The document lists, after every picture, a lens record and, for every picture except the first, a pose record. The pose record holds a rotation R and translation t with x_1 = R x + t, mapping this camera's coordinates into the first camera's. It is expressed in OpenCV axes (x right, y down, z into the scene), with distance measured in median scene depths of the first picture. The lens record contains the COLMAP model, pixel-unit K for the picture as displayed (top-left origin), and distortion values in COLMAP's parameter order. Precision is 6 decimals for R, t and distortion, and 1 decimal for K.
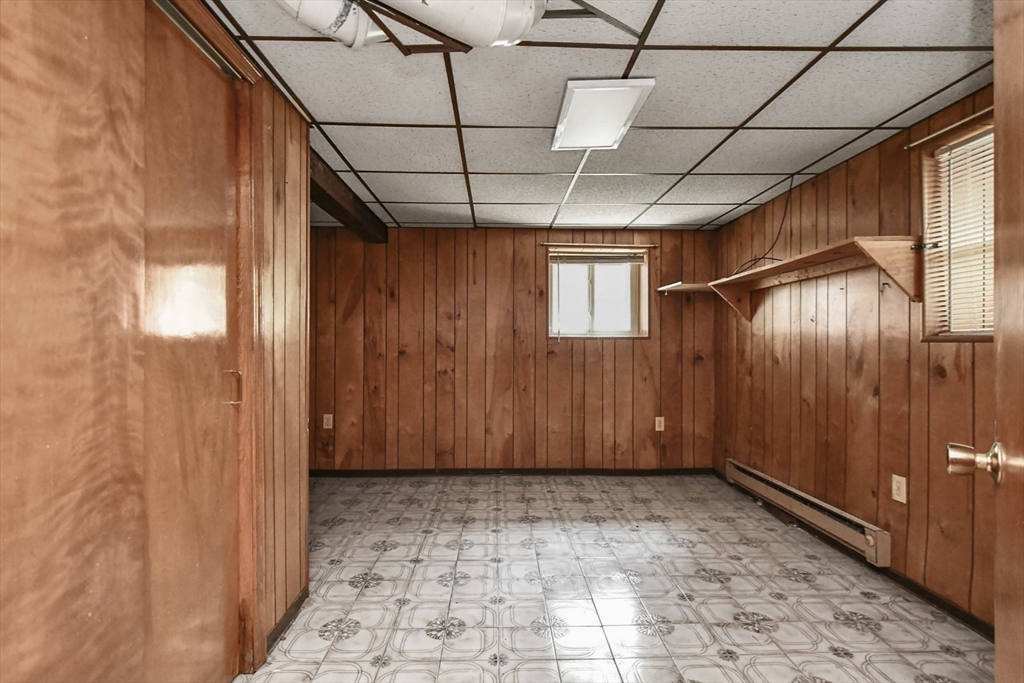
lens RADIAL K [[519.5, 0, 511.1], [0, 519.5, 343.3], [0, 0, 1]] dist [-0.002964, -0.000023]
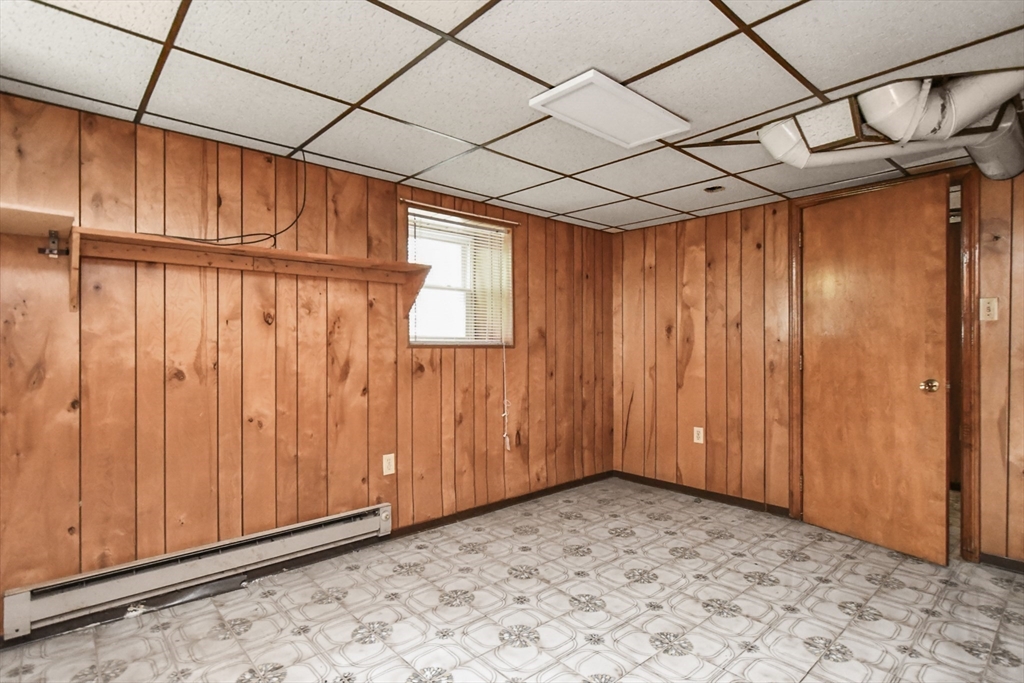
lens RADIAL K [[519.5, 0, 508.5], [0, 519.5, 345.9], [0, 0, 1]] dist [-0.002964, -0.000023]
pose [[-0.648162, -0.001093, 0.761502, -0.397188], [-0.002121, 0.999998, -0.000369, -0.006287], [-0.761500, -0.001854, -0.648163, 1.591647]]
